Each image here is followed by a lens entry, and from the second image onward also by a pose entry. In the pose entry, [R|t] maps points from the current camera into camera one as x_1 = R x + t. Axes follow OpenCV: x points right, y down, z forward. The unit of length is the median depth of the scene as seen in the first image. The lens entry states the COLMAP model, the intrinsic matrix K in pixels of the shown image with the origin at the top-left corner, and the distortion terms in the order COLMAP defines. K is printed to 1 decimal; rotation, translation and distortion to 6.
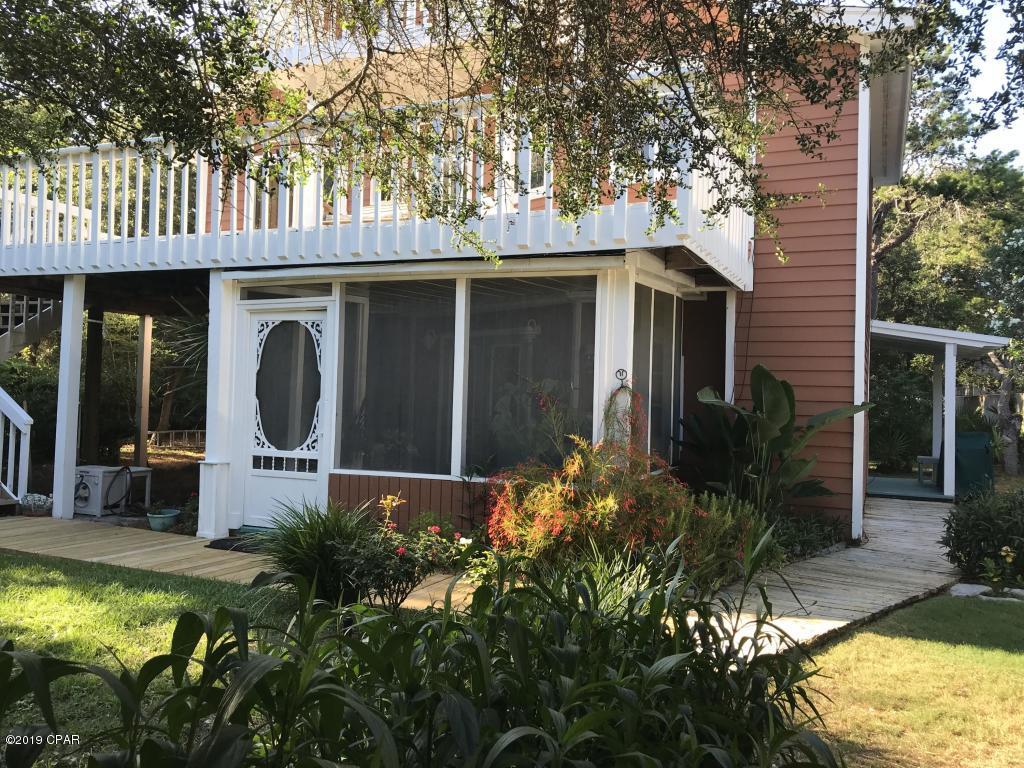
lens RADIAL K [[861.6, 0, 512.0], [0, 861.6, 384.0], [0, 0, 1]] dist [0.053694, -0.018965]
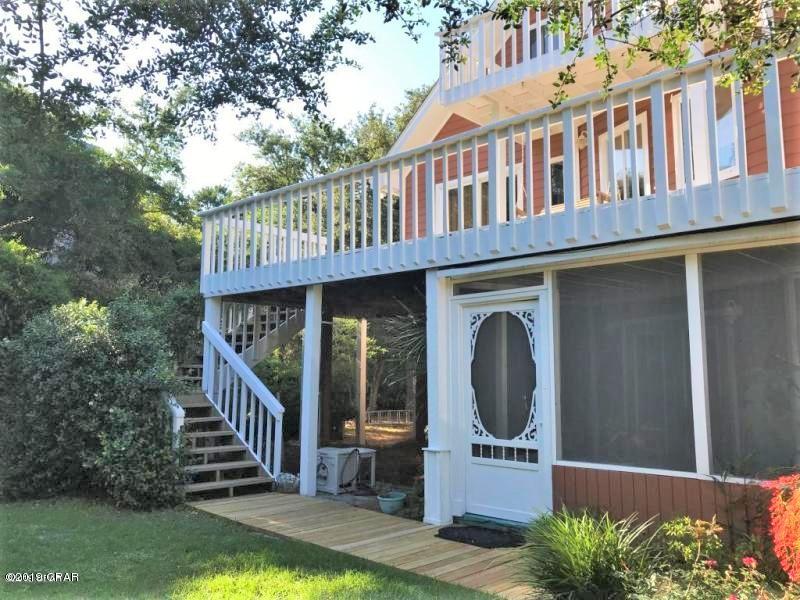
lens RADIAL K [[673.1, 0, 400.0], [0, 673.1, 300.0], [0, 0, 1]] dist [0.053694, -0.018965]
pose [[0.947434, -0.058638, -0.314531, -0.114732], [0.026638, 0.994106, -0.105092, -0.005404], [0.318840, 0.091189, 0.943412, 0.193104]]
